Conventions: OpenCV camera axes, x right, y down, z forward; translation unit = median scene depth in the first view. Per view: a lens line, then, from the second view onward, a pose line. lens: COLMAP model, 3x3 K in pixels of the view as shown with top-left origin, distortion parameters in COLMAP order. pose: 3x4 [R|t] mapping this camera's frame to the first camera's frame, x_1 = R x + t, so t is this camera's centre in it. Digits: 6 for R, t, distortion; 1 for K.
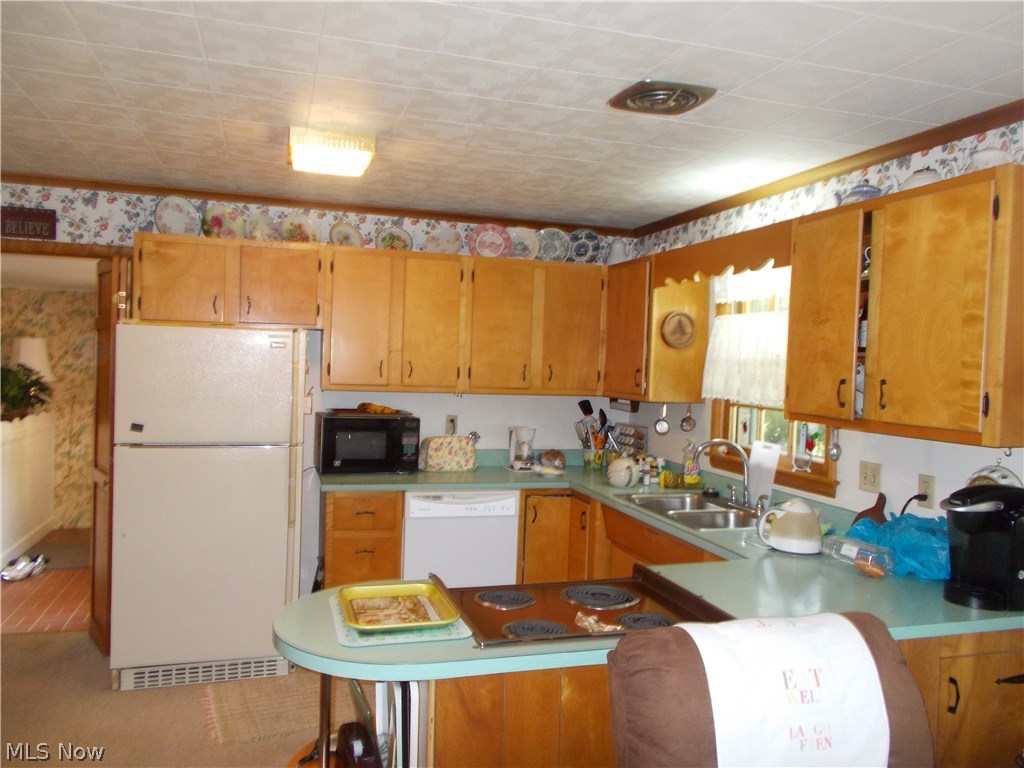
lens RADIAL K [[768.8, 0, 512.6], [0, 768.8, 378.2], [0, 0, 1]] dist [-0.005982, -0.008068]
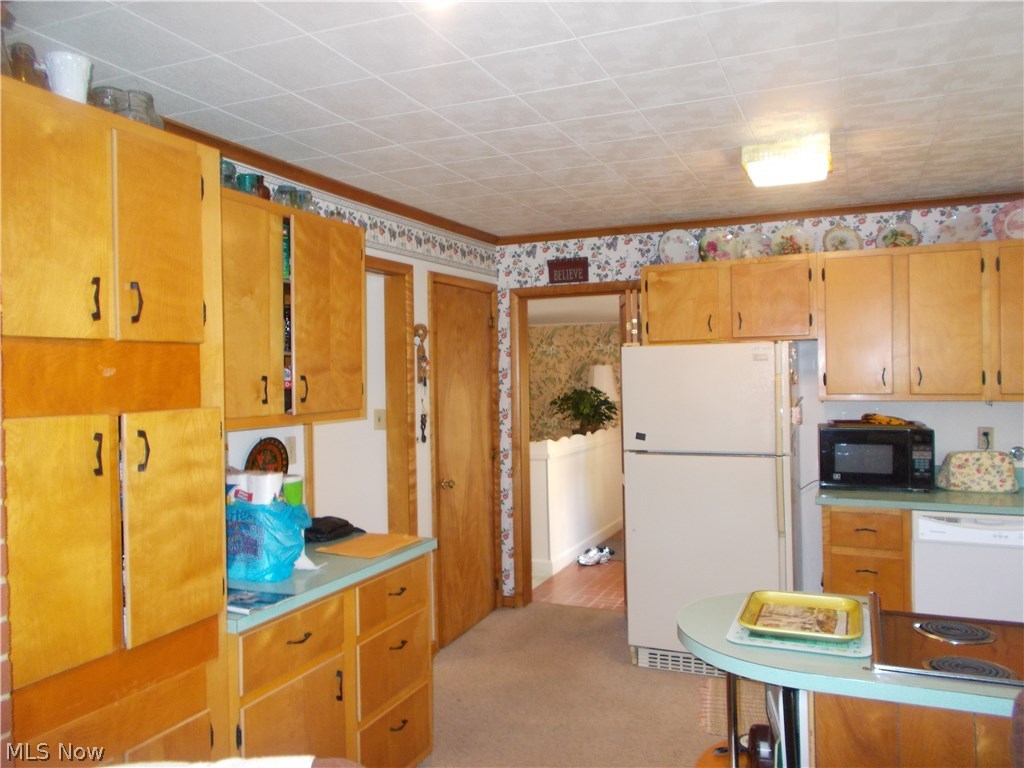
lens RADIAL K [[769.0, 0, 512.0], [0, 769.0, 384.0], [0, 0, 1]] dist [-0.047075, 0.013041]
pose [[0.746052, -0.037682, -0.664820, 0.110067], [0.026587, 0.999287, -0.026804, 0.009627], [0.665356, 0.002322, 0.746522, 0.016238]]
